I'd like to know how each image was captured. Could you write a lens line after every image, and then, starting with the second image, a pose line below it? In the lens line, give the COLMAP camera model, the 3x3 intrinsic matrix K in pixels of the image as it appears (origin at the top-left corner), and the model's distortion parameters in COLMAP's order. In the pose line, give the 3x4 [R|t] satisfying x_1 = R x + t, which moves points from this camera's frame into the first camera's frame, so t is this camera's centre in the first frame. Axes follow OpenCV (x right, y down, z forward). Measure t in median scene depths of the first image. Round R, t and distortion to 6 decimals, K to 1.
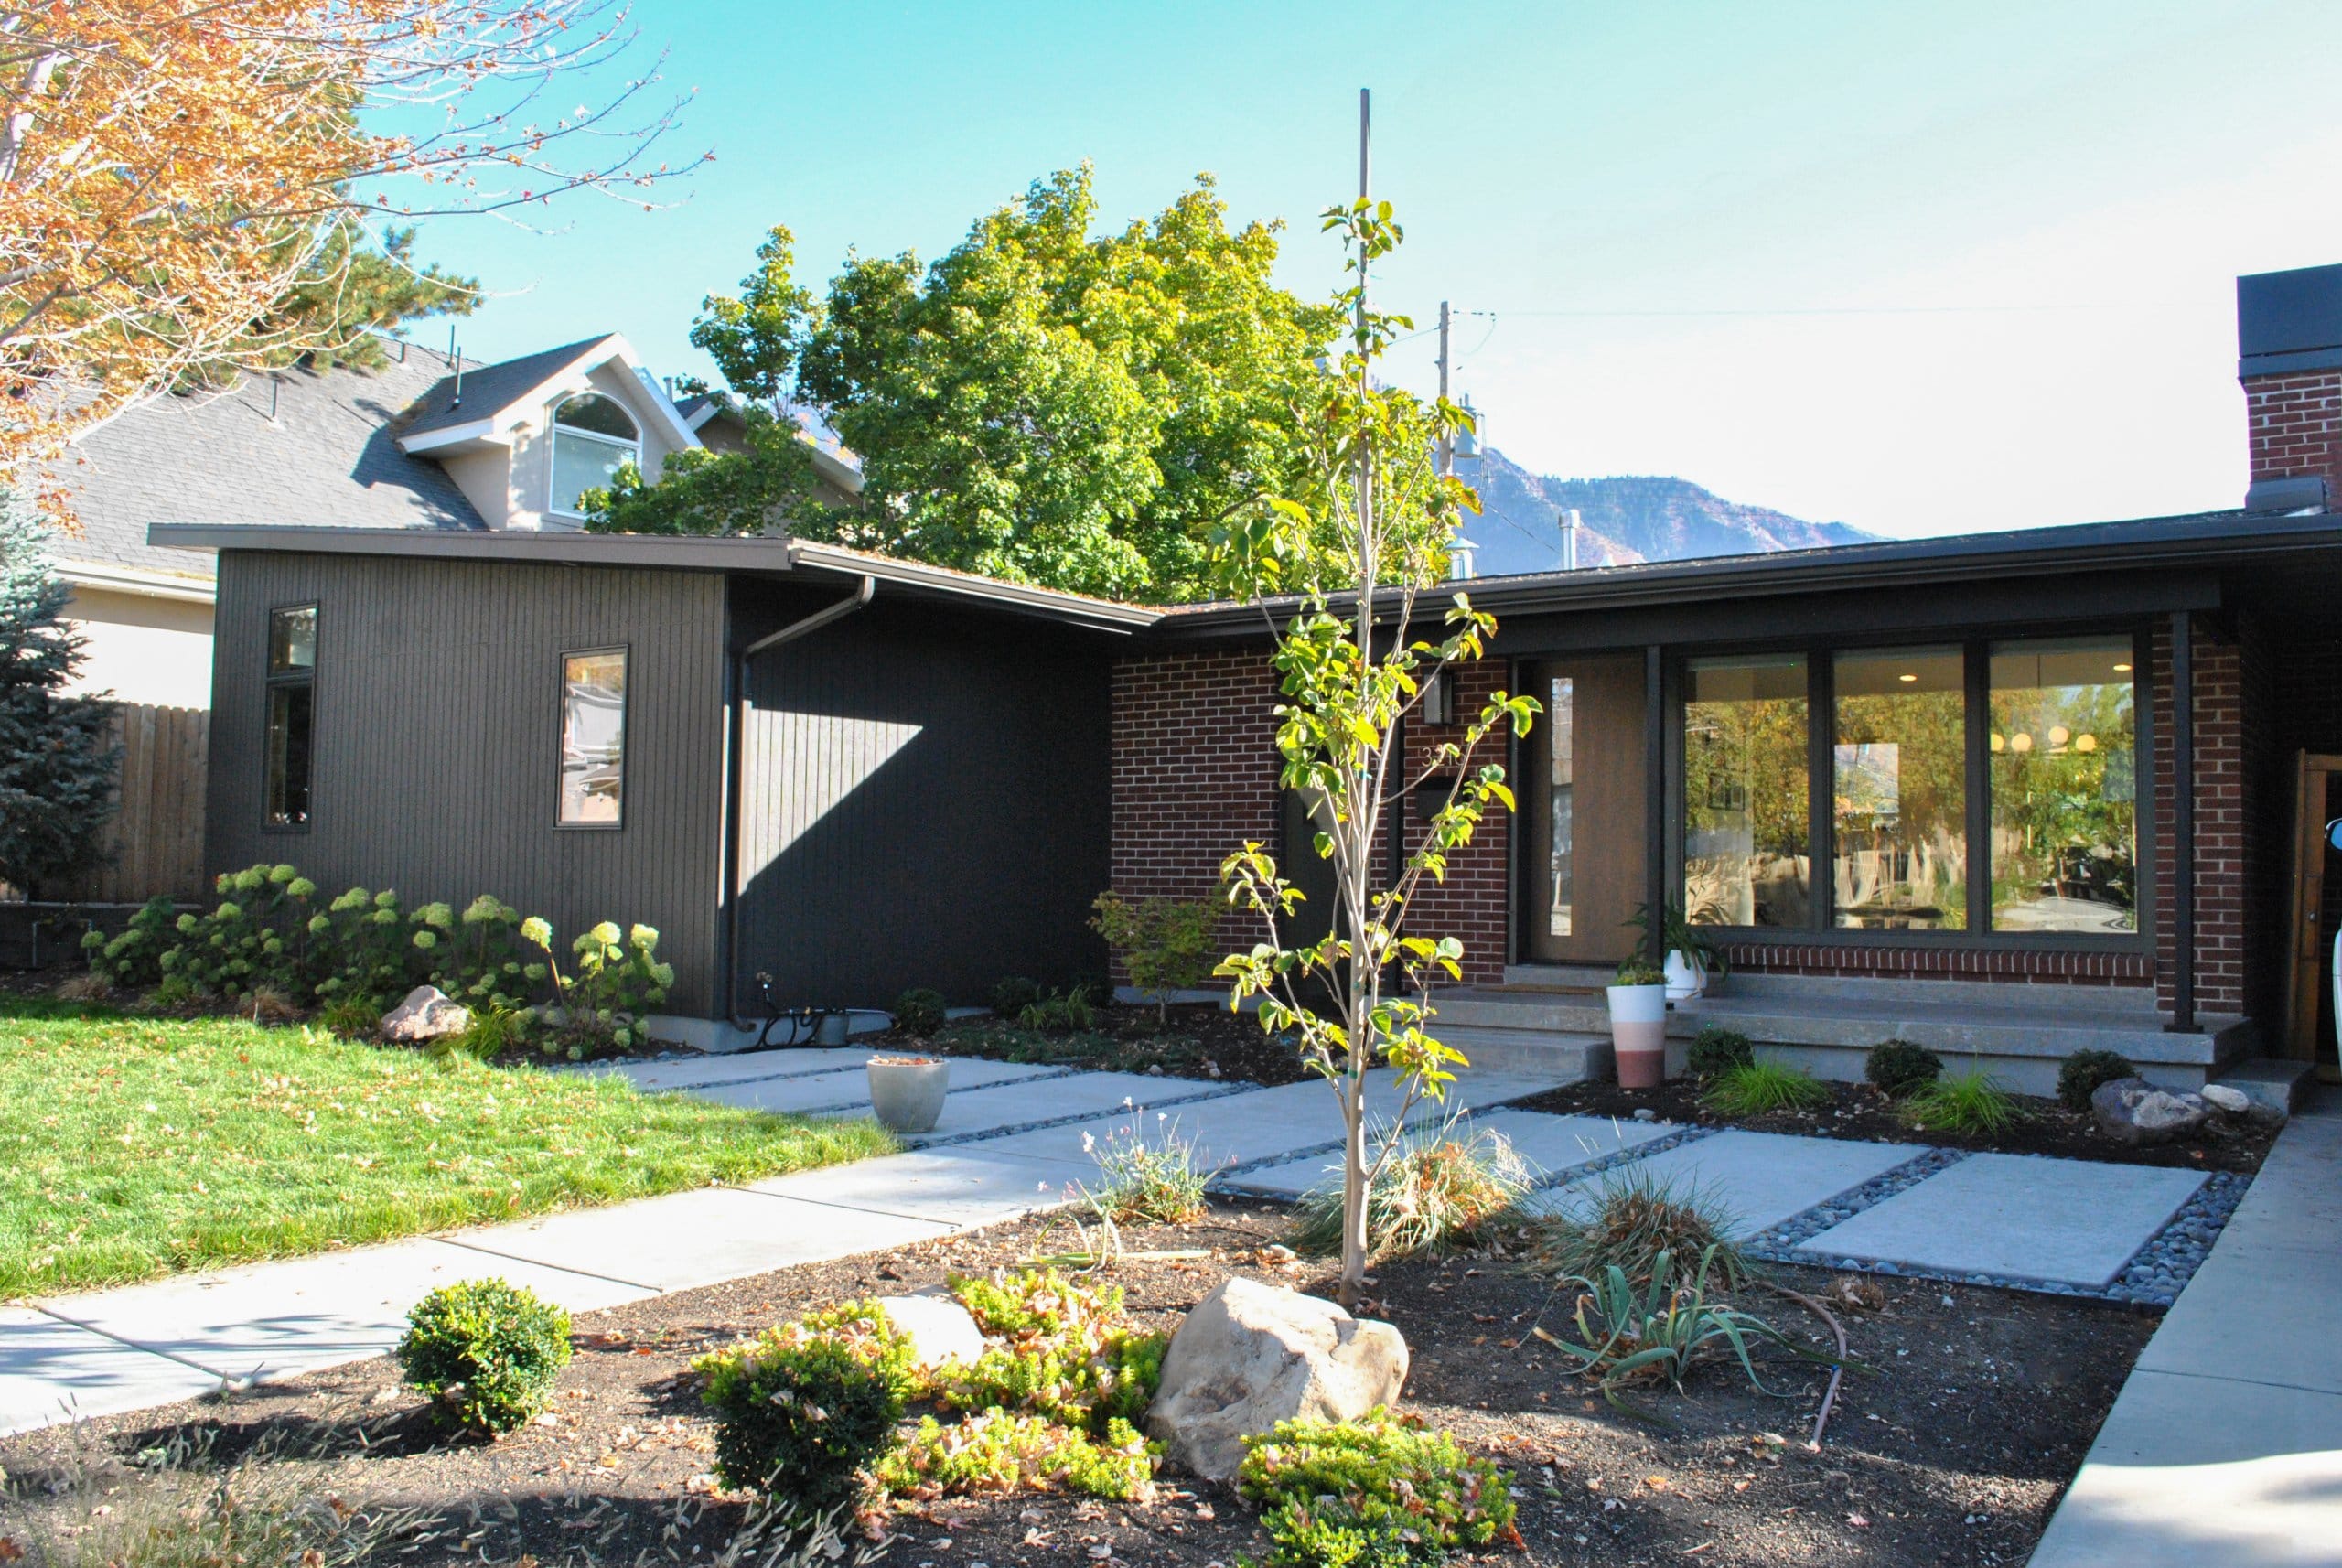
lens RADIAL K [[1874.5, 0, 1224.5], [0, 1874.5, 796.0], [0, 0, 1]] dist [-0.081180, 0.009376]
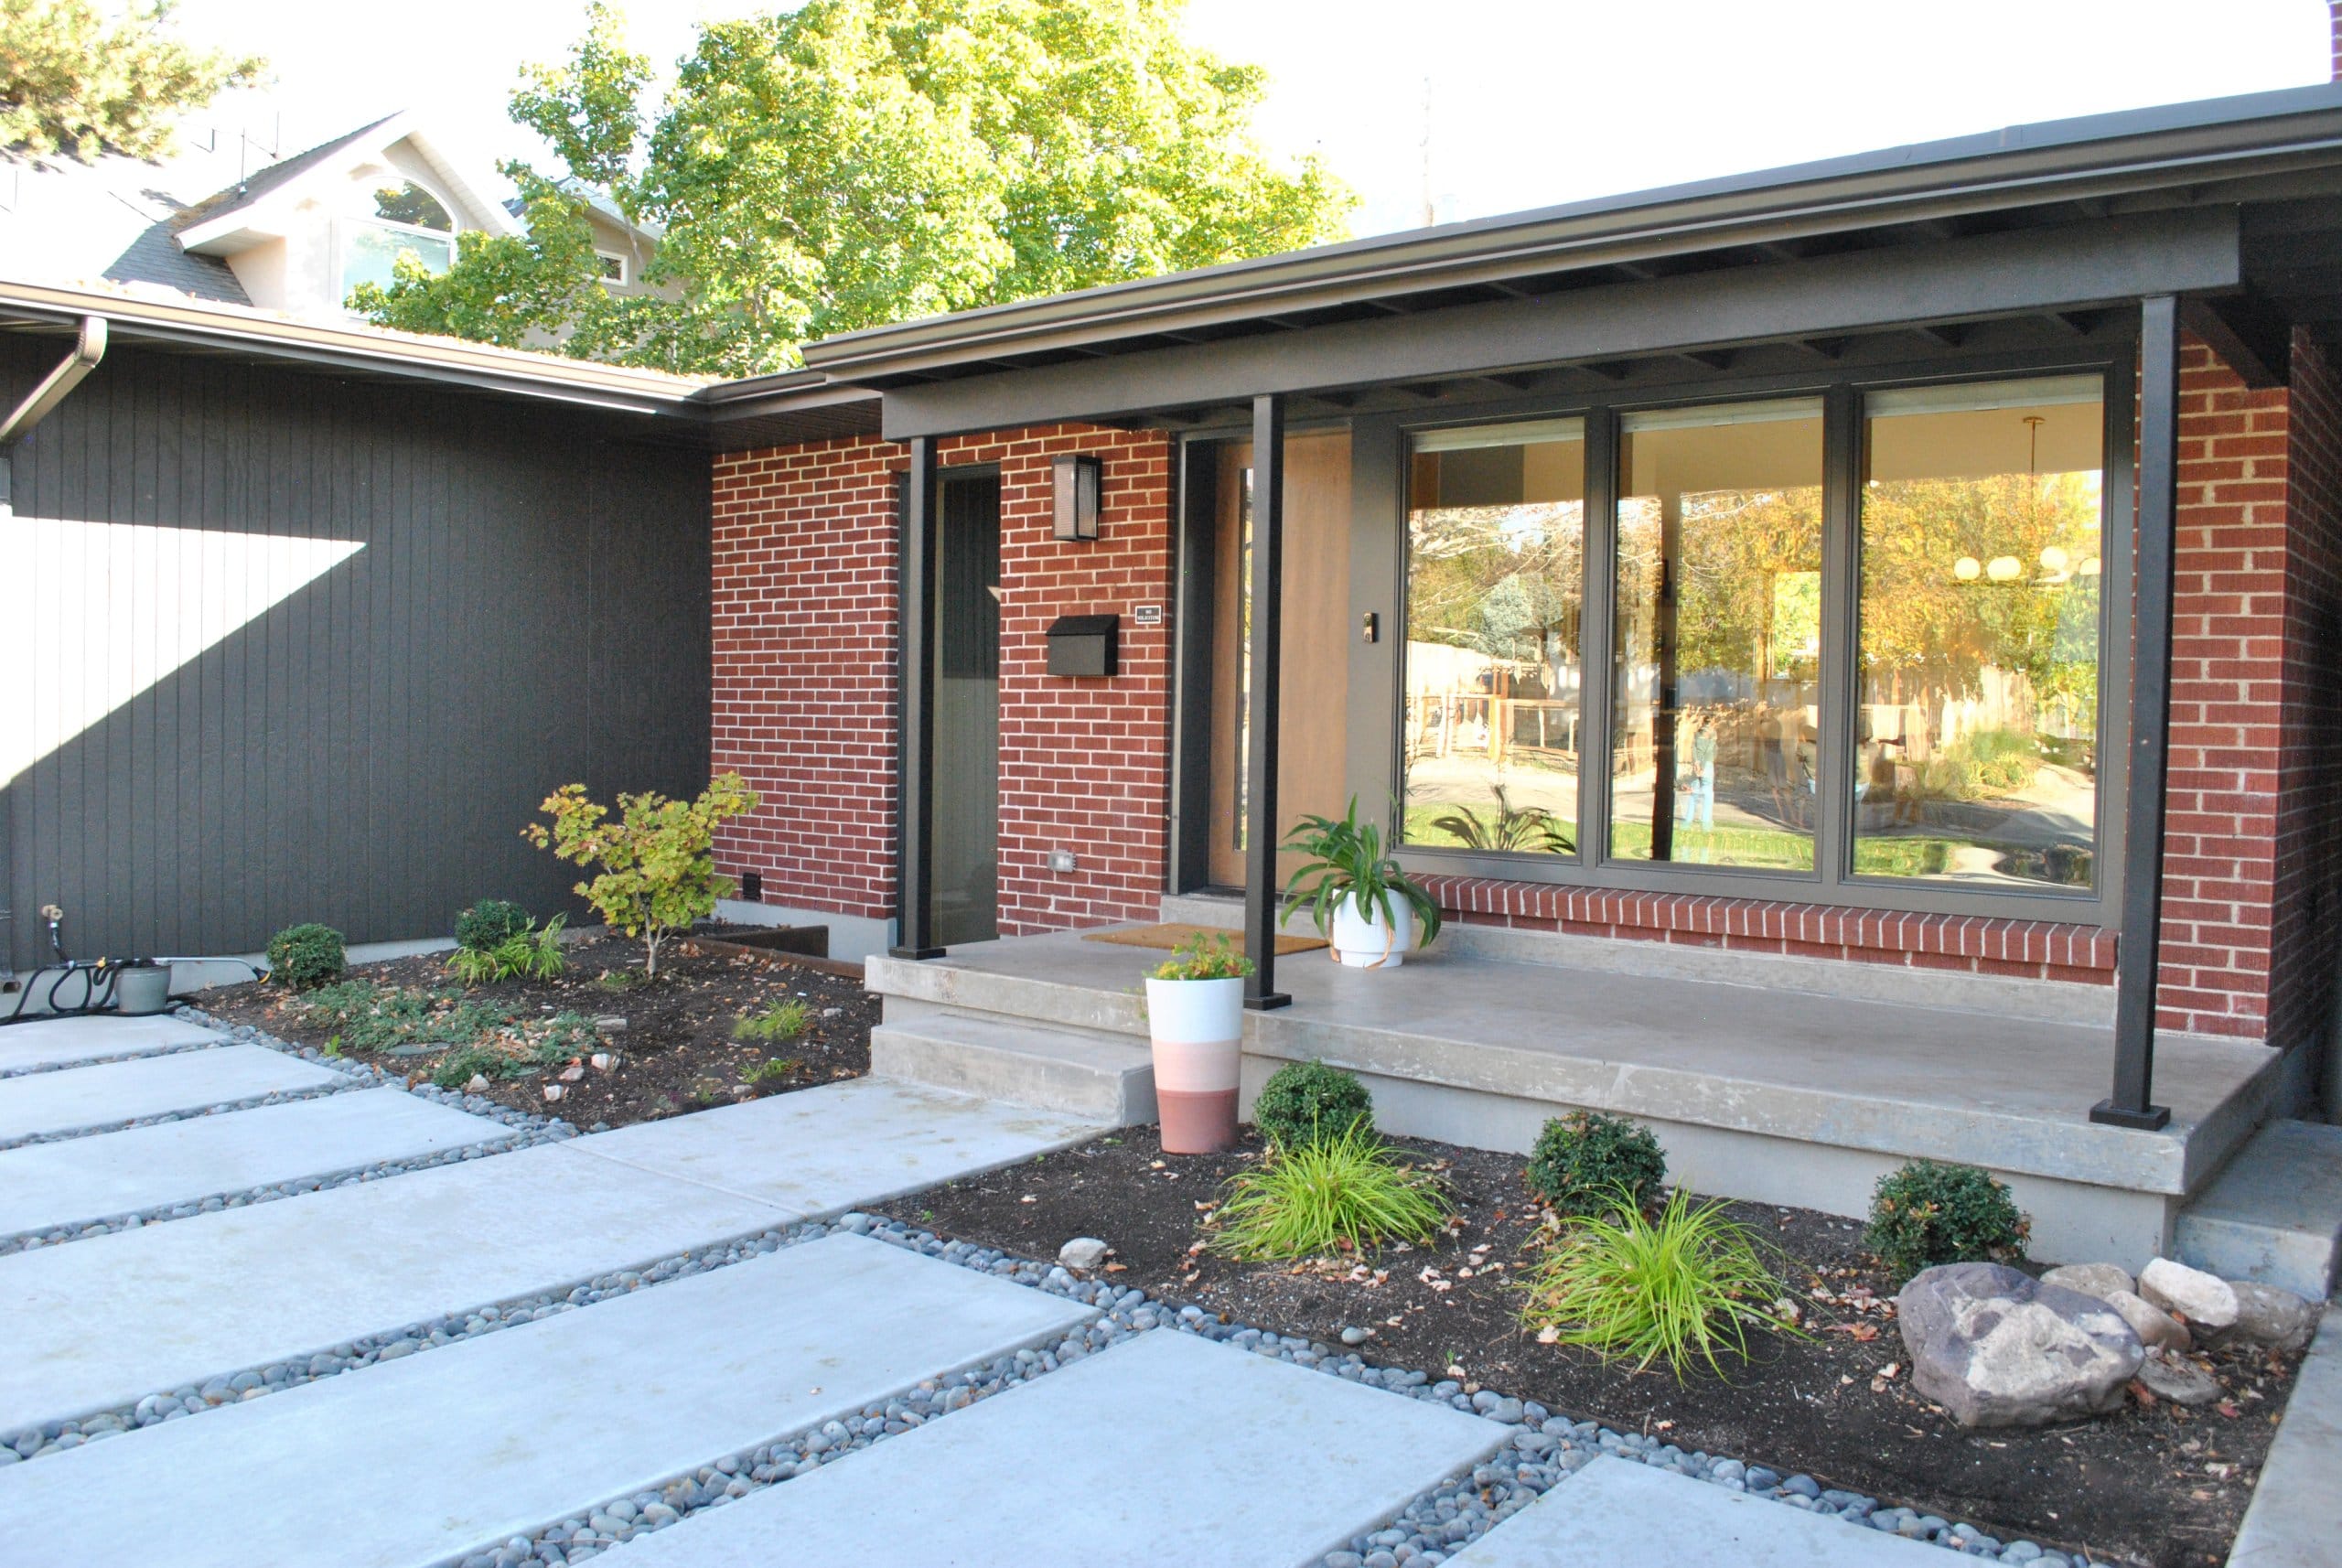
lens RADIAL K [[1874.5, 0, 1167.8], [0, 1874.5, 788.2], [0, 0, 1]] dist [-0.081180, 0.009376]
pose [[0.997978, 0.005355, -0.063332, 0.096546], [0.000016, 0.996424, 0.084495, -0.002775], [0.063558, -0.084325, 0.994409, 0.161980]]
